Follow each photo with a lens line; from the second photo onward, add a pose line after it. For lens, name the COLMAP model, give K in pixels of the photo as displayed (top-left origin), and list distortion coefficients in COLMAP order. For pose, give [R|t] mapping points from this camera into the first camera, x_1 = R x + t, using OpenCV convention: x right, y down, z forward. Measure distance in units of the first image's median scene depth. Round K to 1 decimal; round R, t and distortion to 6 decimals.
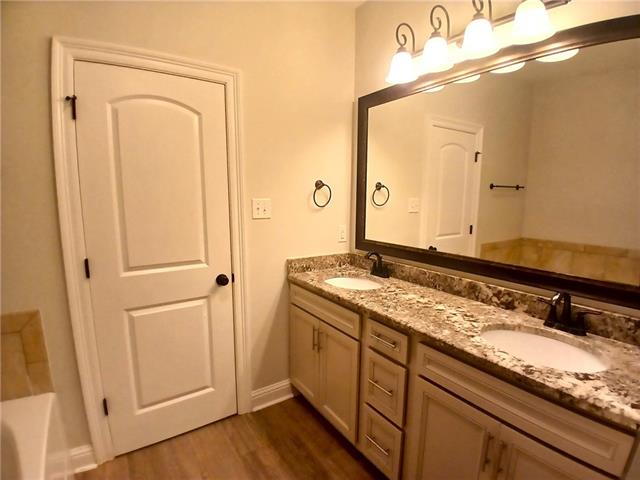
lens RADIAL K [[322.2, 0, 320.0], [0, 322.2, 240.0], [0, 0, 1]] dist [-0.000794, -0.042878]
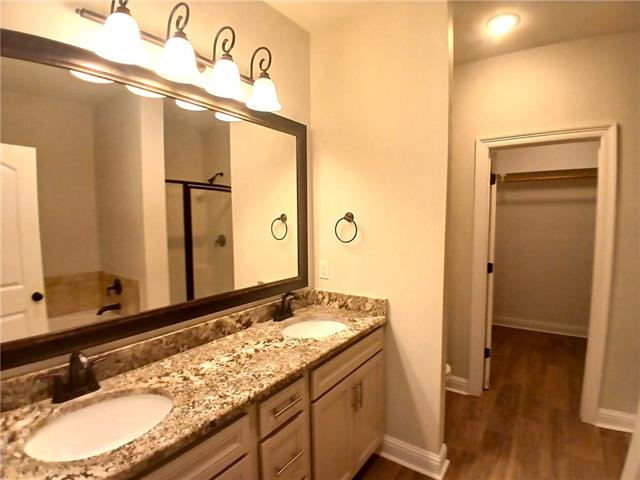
lens RADIAL K [[322.2, 0, 320.0], [0, 322.2, 240.0], [0, 0, 1]] dist [-0.000794, -0.042878]
pose [[-0.336181, -0.059062, 0.939944, -0.543515], [0.147049, 0.982500, 0.114329, -0.178734], [-0.930247, 0.176653, -0.321613, 1.029040]]
